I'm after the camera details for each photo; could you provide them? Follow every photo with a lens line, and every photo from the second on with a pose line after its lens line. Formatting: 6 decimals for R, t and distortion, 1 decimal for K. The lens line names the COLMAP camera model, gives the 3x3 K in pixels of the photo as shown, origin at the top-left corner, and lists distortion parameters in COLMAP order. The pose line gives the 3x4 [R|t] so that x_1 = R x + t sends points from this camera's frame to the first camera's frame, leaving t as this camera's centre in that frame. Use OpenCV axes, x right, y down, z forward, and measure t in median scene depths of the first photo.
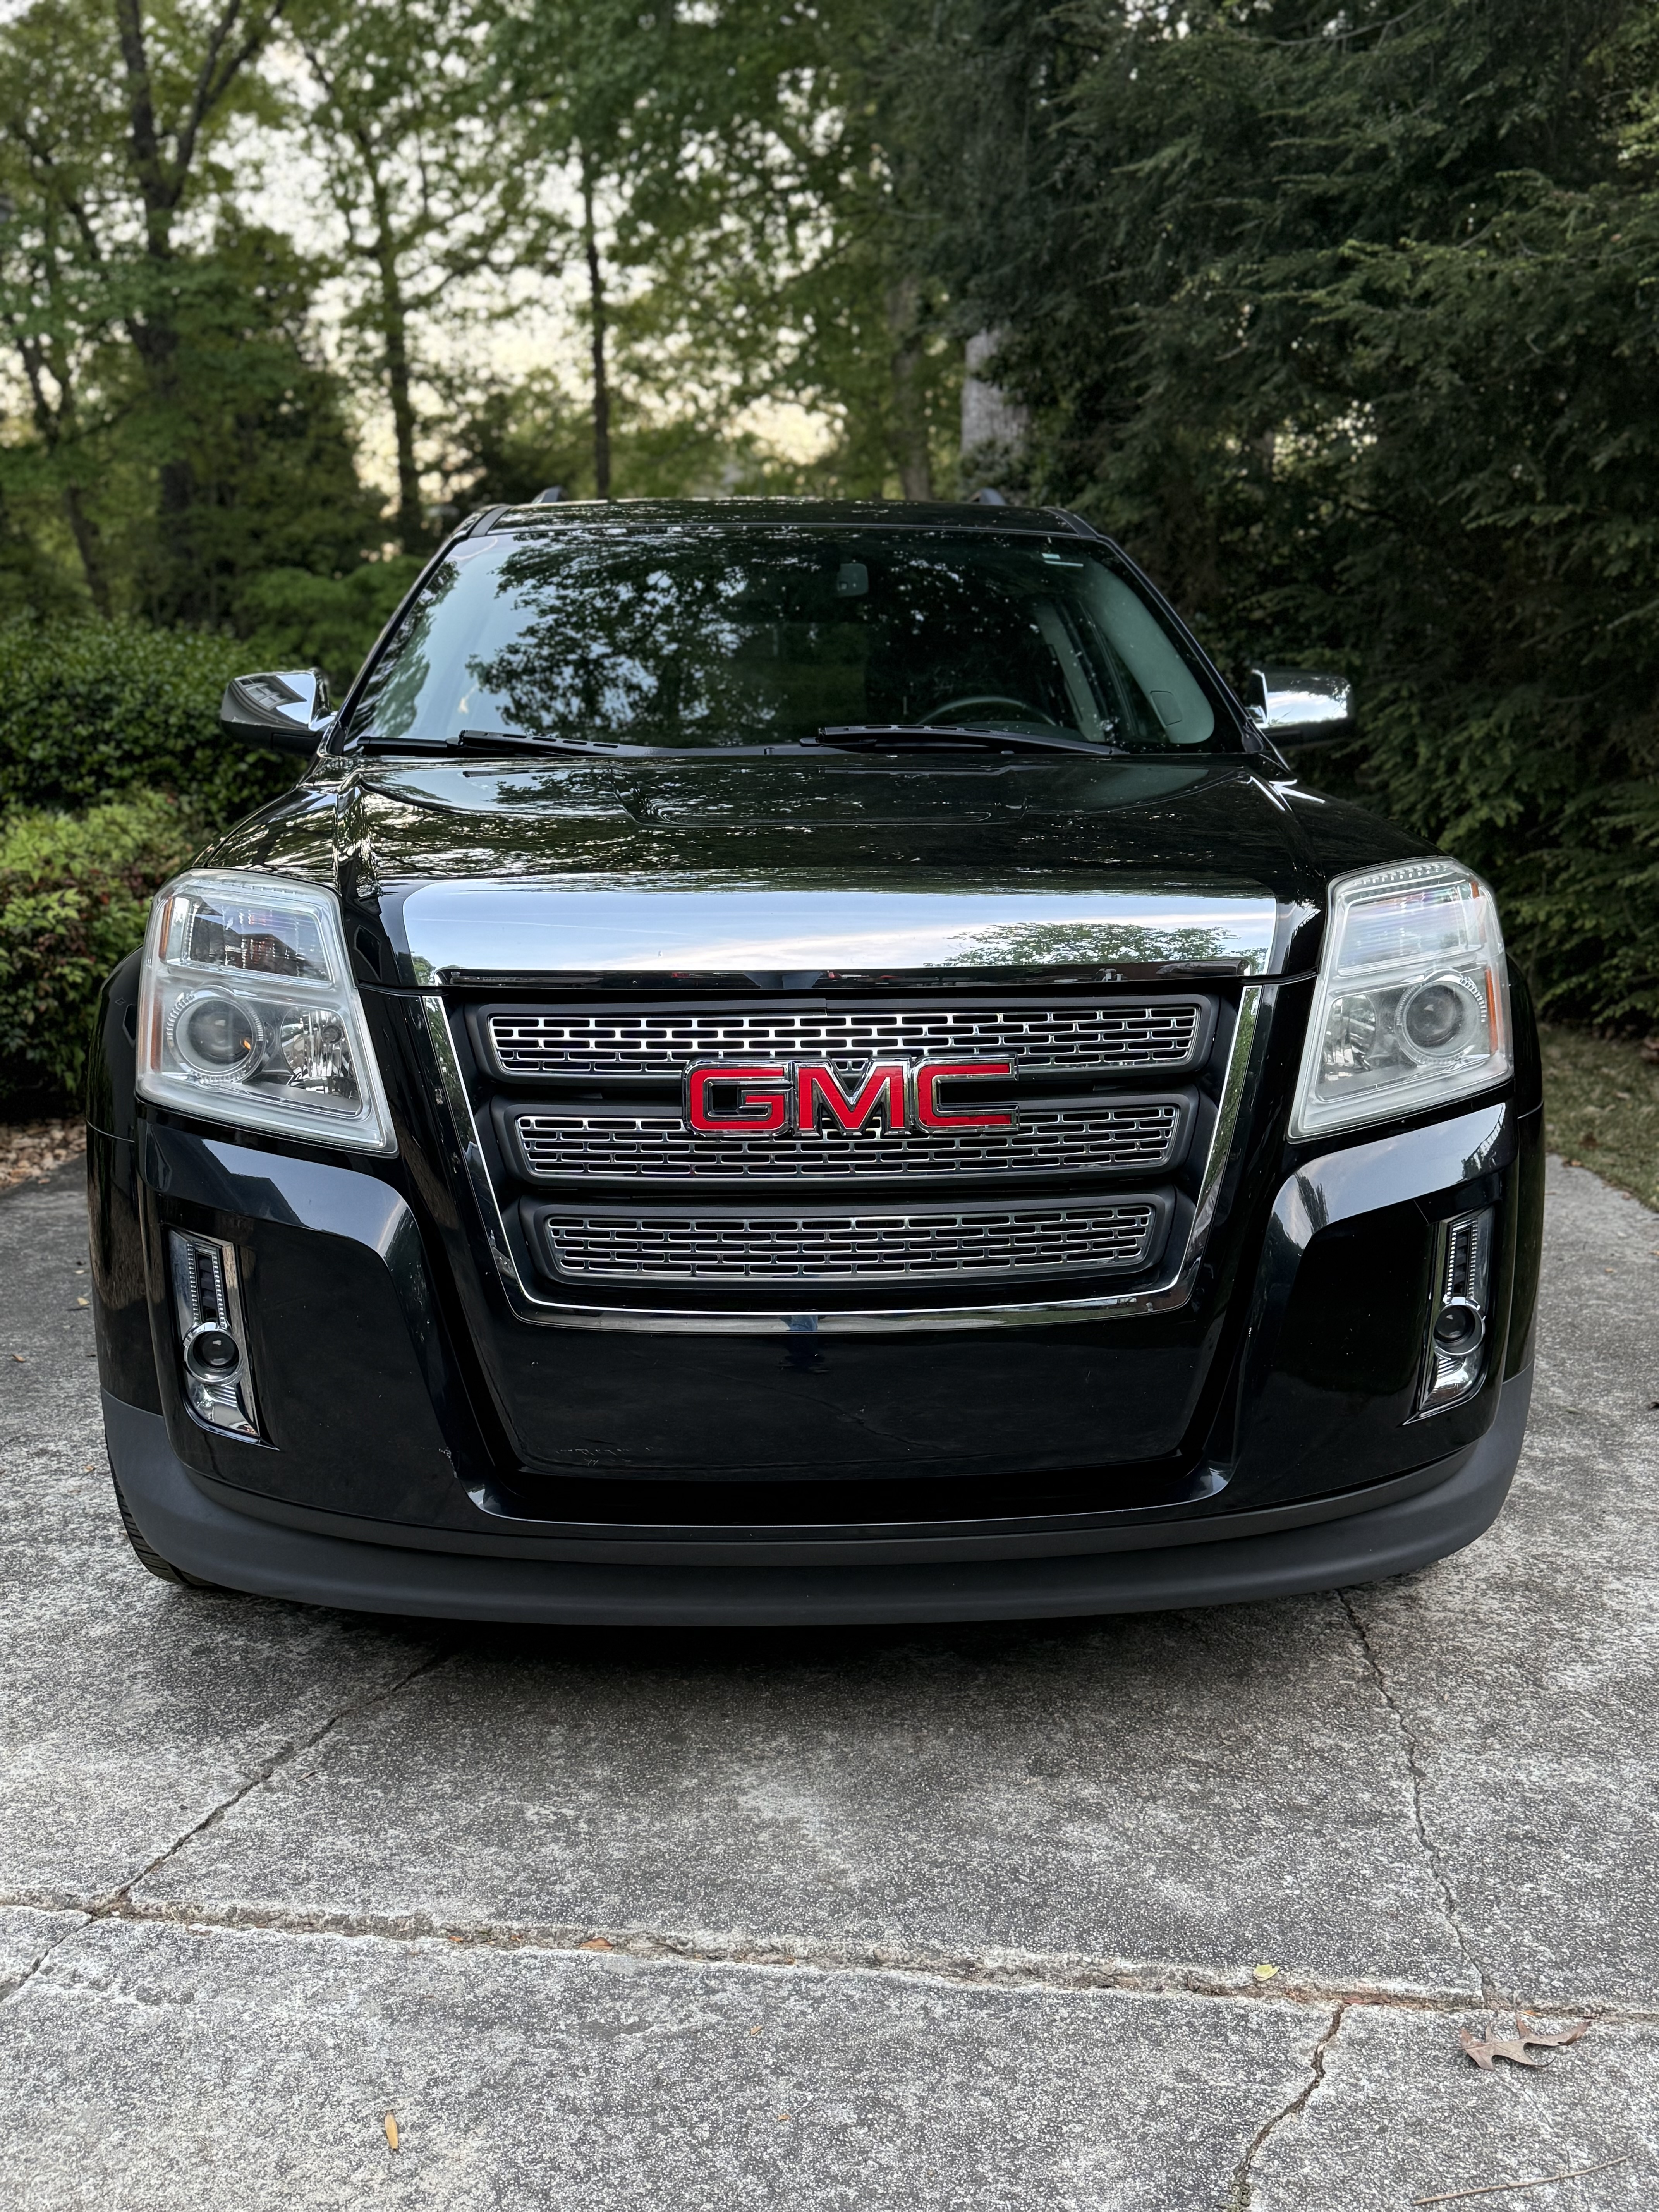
lens RADIAL K [[2053.0, 0, 820.6], [0, 2053.0, 1111.3], [0, 0, 1]] dist [0.049198, 0.000000]
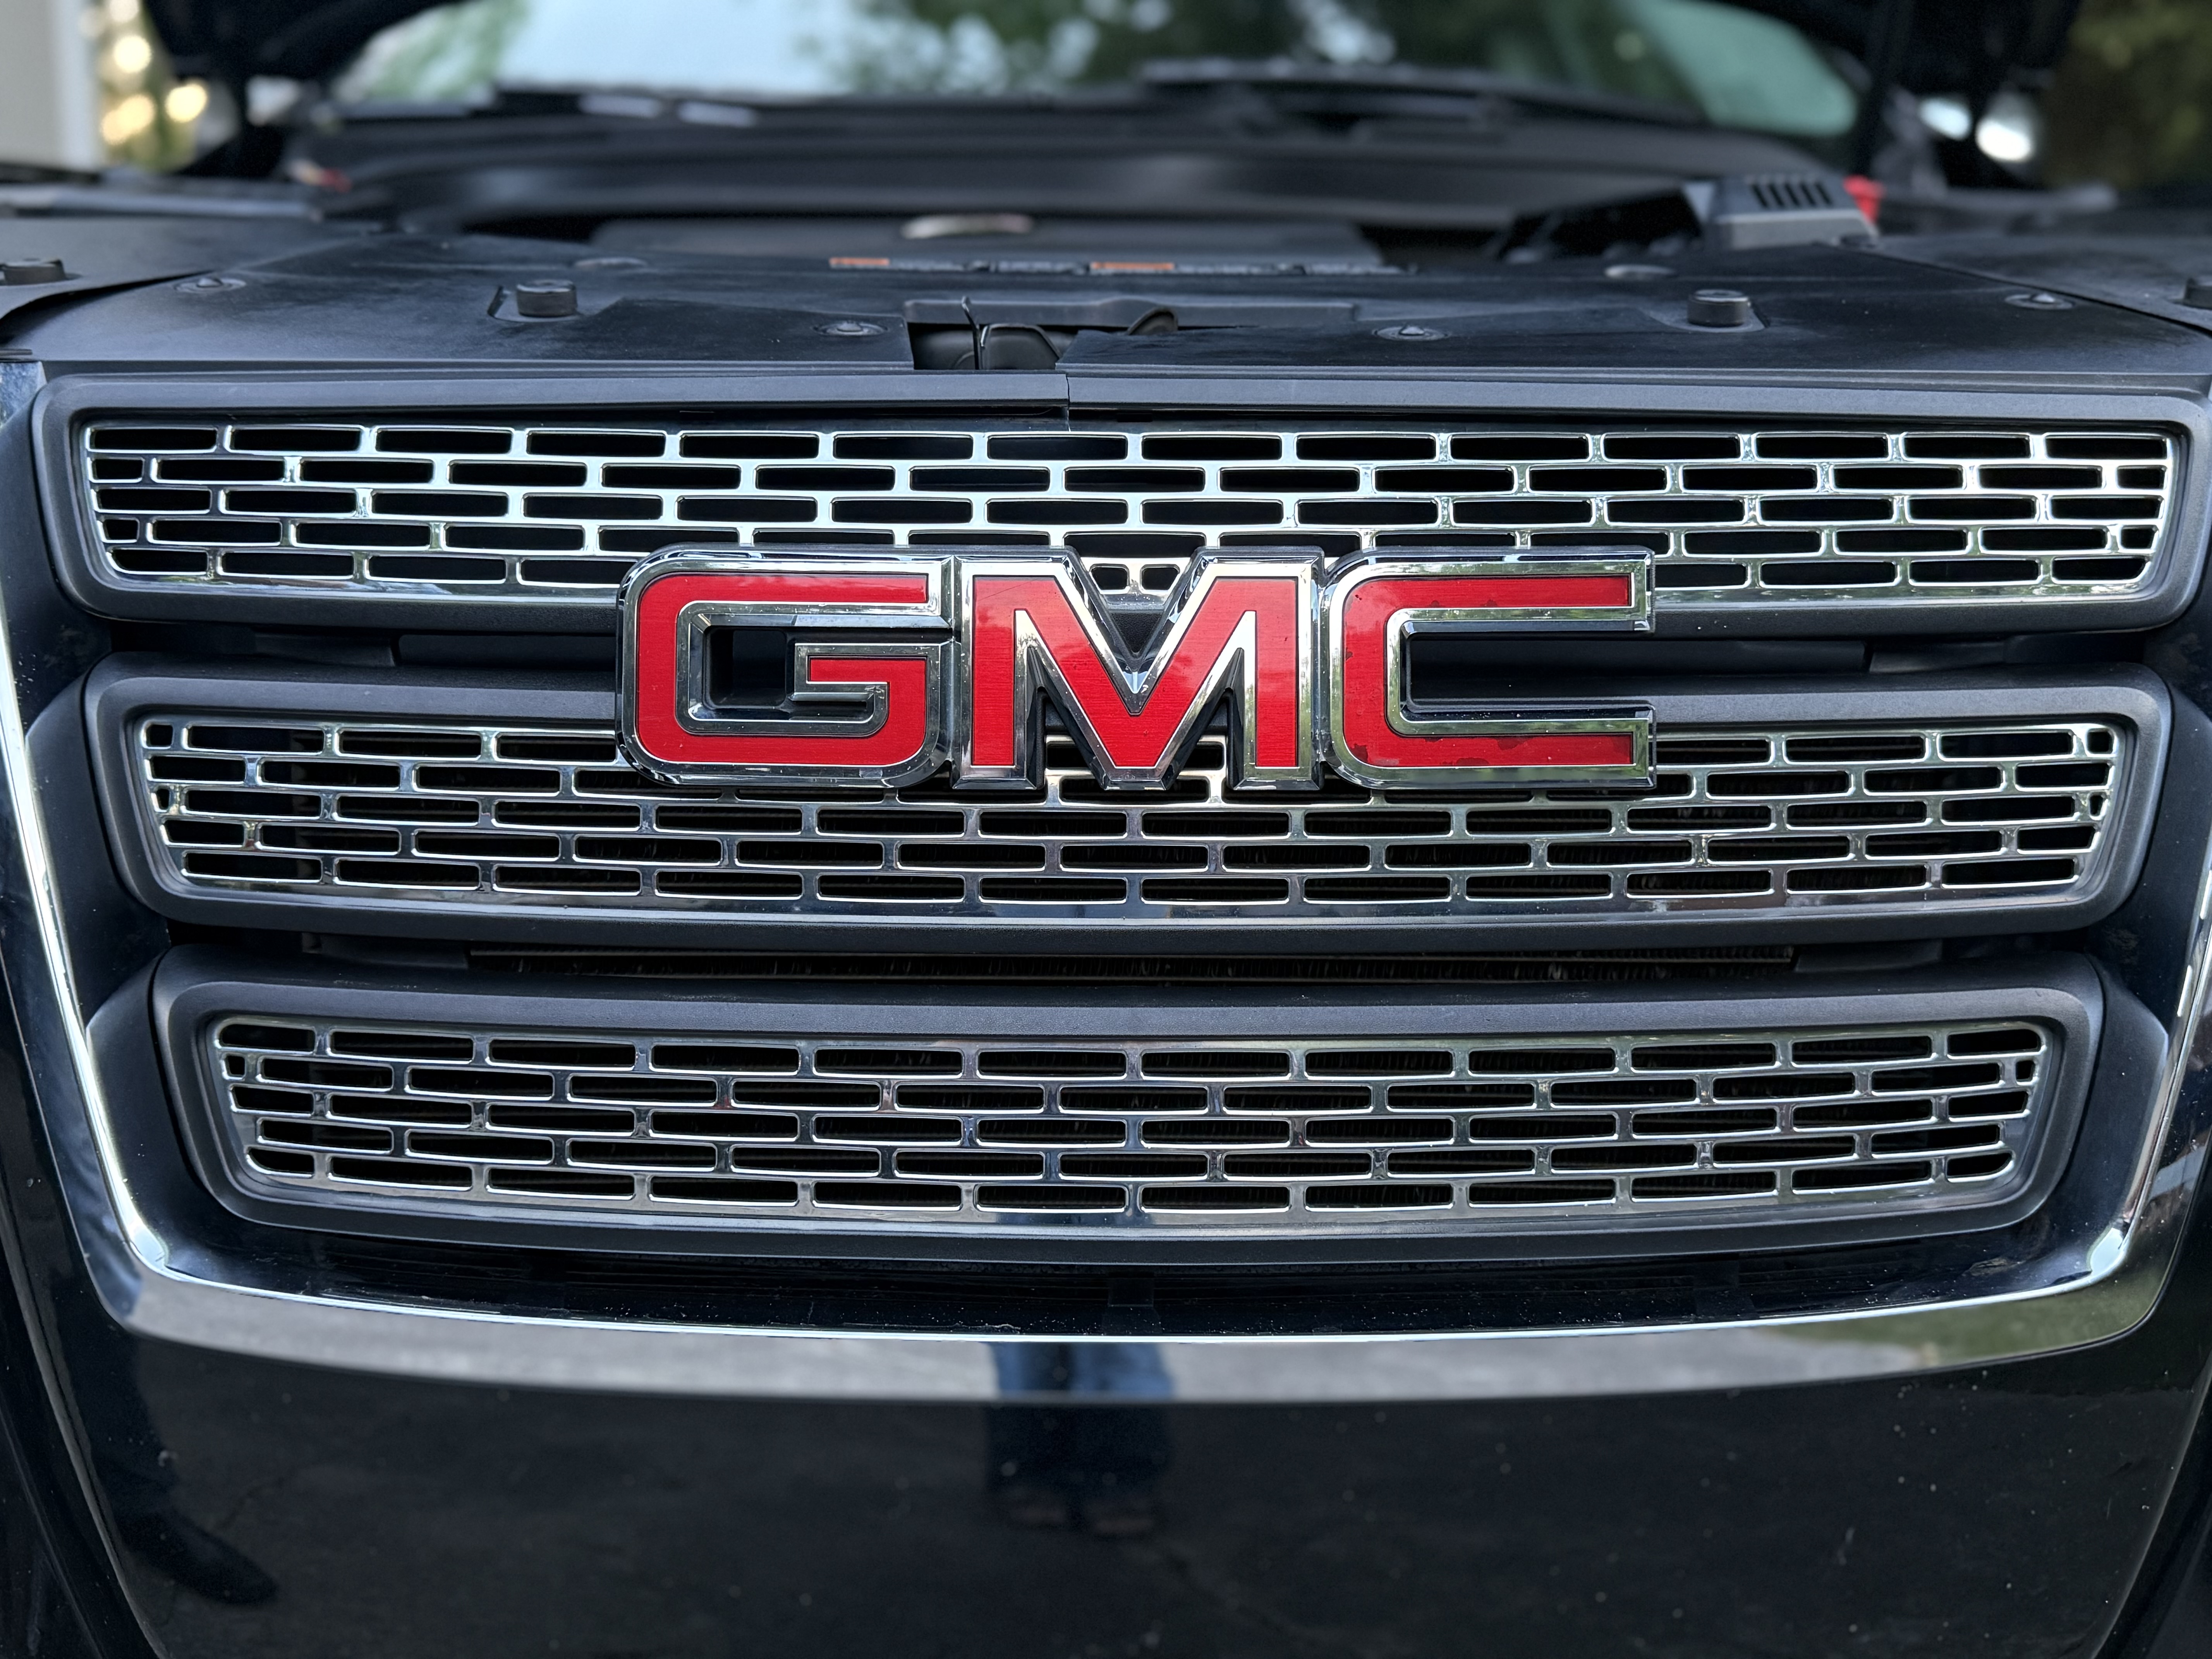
lens RADIAL K [[2053.0, 0, 1112.5], [0, 2053.0, 825.1], [0, 0, 1]] dist [0.049198, 0.000000]
pose [[0.998242, 0.021008, -0.055426, 0.029668], [-0.020308, 0.999707, 0.013174, 0.012930], [0.055686, -0.012025, 0.998376, 0.670387]]
